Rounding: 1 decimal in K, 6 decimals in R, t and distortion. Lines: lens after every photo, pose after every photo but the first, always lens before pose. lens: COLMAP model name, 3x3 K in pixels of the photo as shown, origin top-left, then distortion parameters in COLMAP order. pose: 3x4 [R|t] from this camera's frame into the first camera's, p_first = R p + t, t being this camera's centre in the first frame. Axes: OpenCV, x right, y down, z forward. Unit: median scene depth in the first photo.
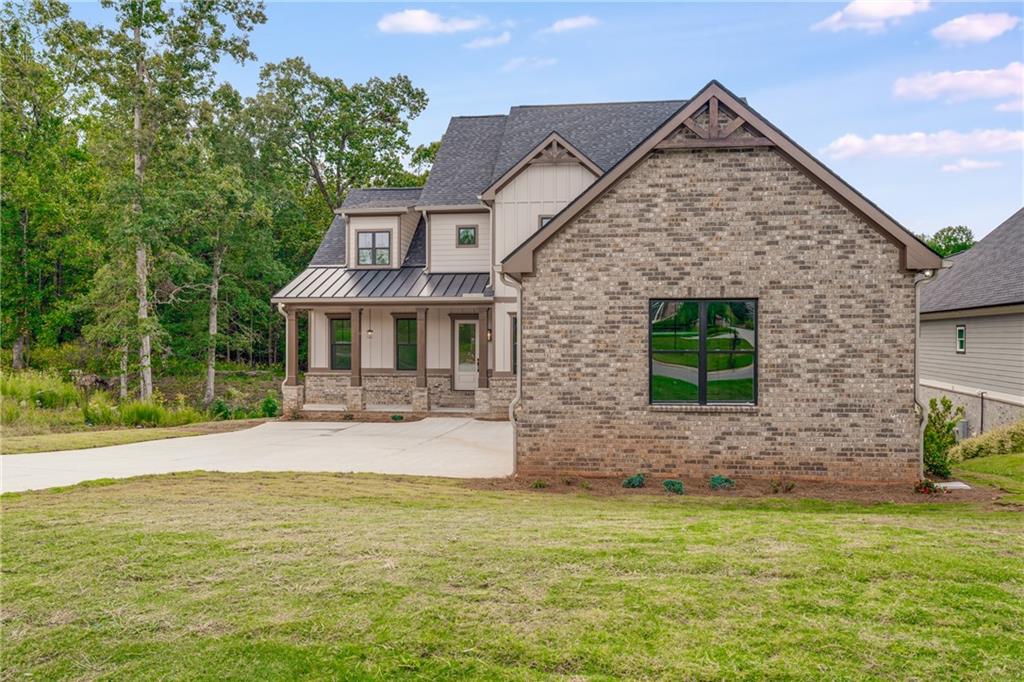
lens RADIAL K [[754.0, 0, 516.5], [0, 754.0, 343.6], [0, 0, 1]] dist [-0.018003, 0.010174]
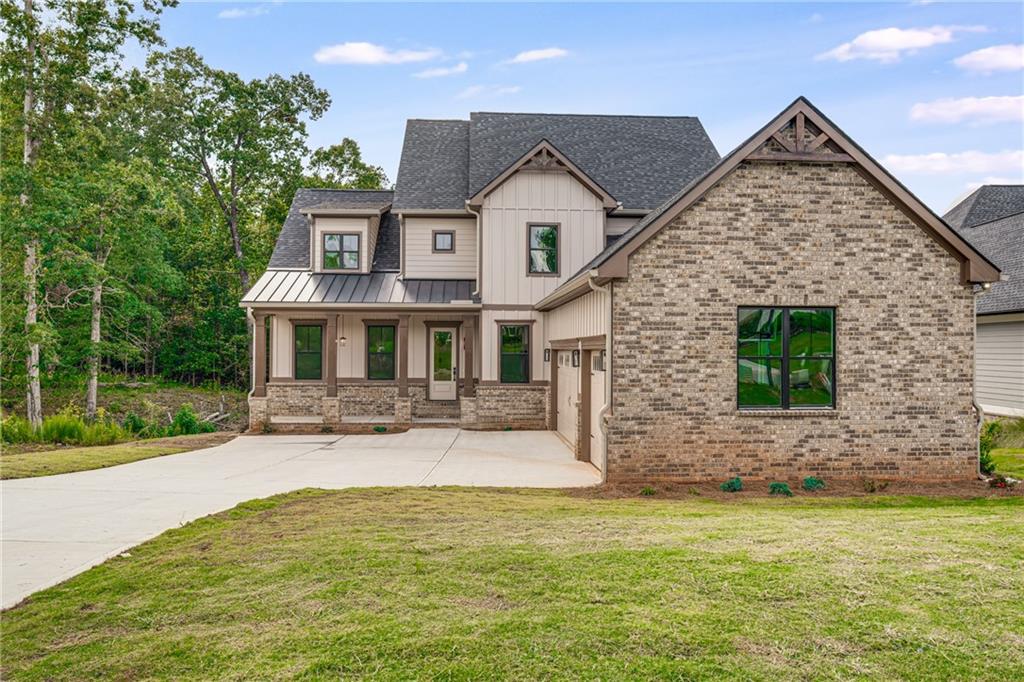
lens RADIAL K [[754.0, 0, 515.0], [0, 754.0, 345.2], [0, 0, 1]] dist [-0.018003, 0.010174]
pose [[0.982328, 0.004128, 0.187124, -0.305349], [-0.001726, 0.999914, -0.013000, 0.007546], [-0.187161, 0.012447, 0.982250, 0.055068]]
